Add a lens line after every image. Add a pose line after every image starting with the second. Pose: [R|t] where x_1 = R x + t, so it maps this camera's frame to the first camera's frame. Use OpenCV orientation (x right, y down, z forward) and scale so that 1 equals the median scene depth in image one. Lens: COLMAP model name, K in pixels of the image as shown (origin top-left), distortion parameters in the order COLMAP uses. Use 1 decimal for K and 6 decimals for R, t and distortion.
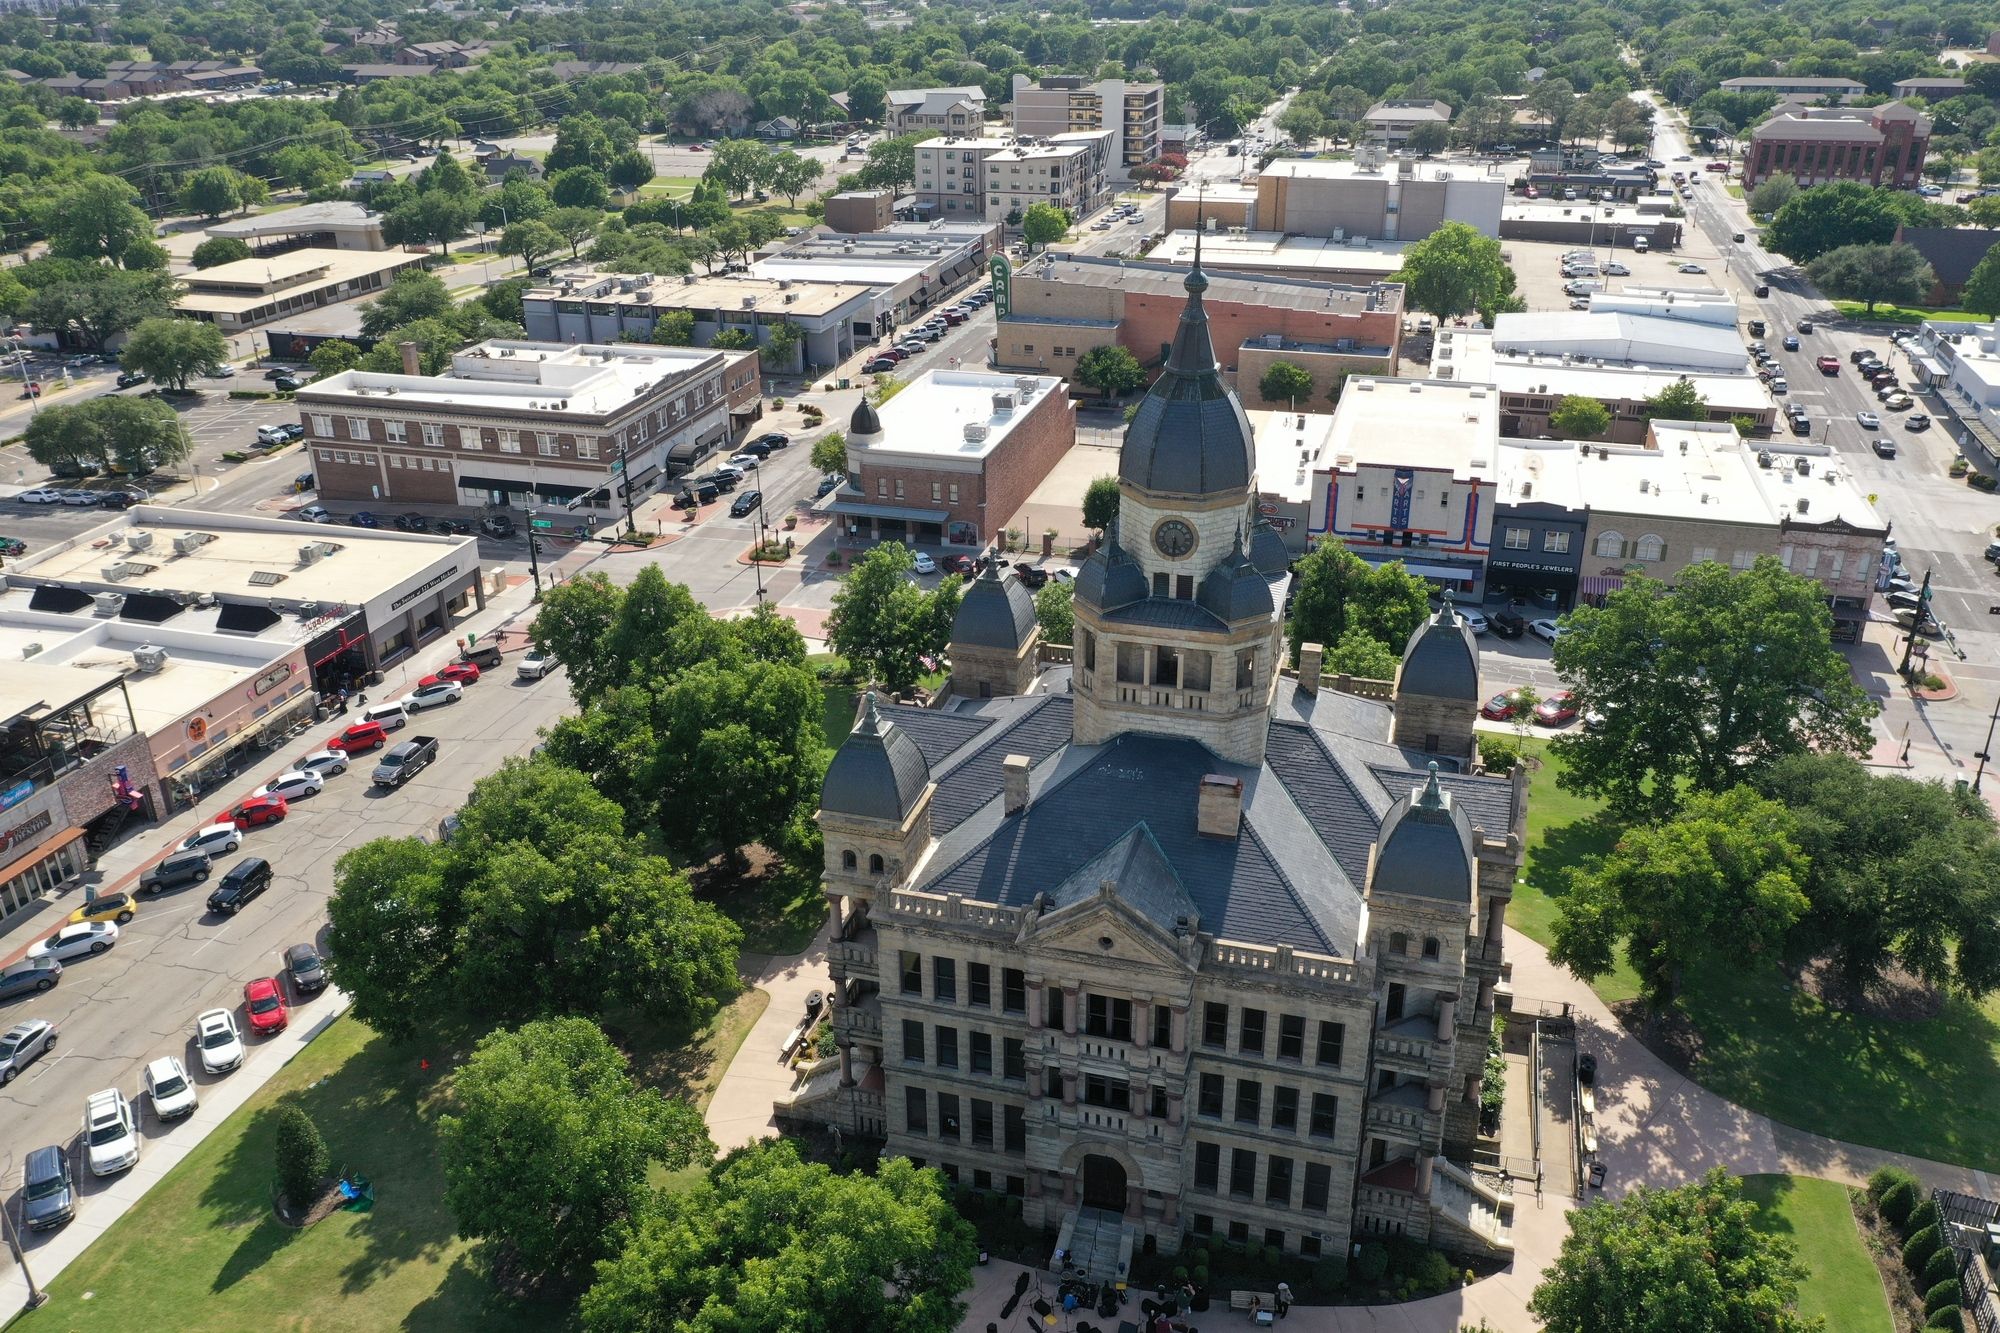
lens RADIAL K [[1561.3, 0, 1003.9], [0, 1561.3, 660.0], [0, 0, 1]] dist [0.004955, 0.002809]
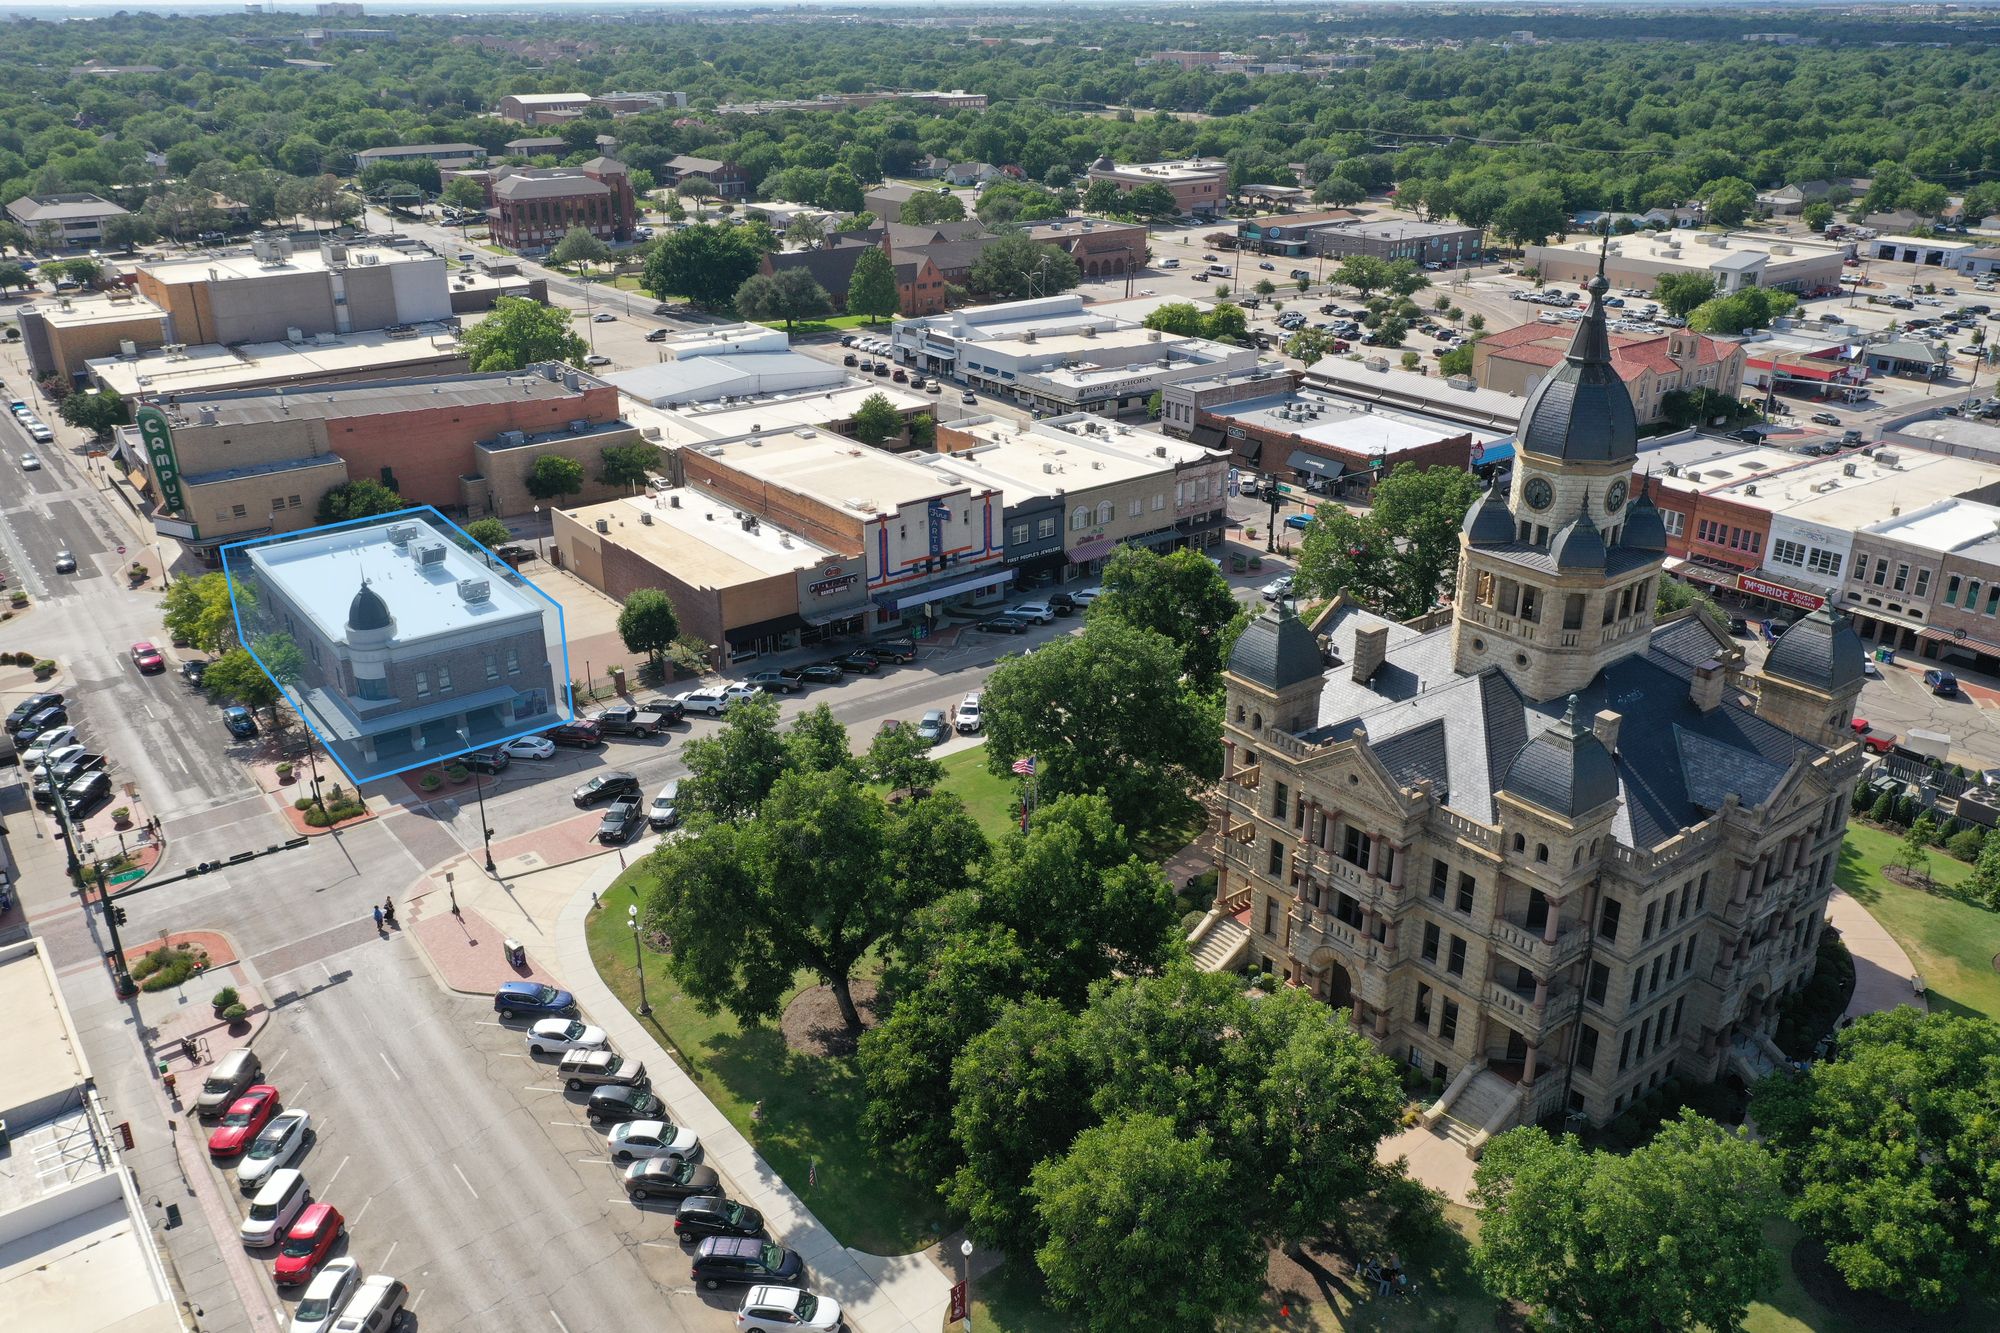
lens RADIAL K [[1561.3, 0, 1002.6], [0, 1561.3, 668.8], [0, 0, 1]] dist [0.004955, 0.002809]
pose [[0.597770, -0.309371, 0.739568, -0.470298], [0.336645, 0.934126, 0.118657, -0.107981], [-0.727559, 0.178042, 0.662540, 0.240294]]
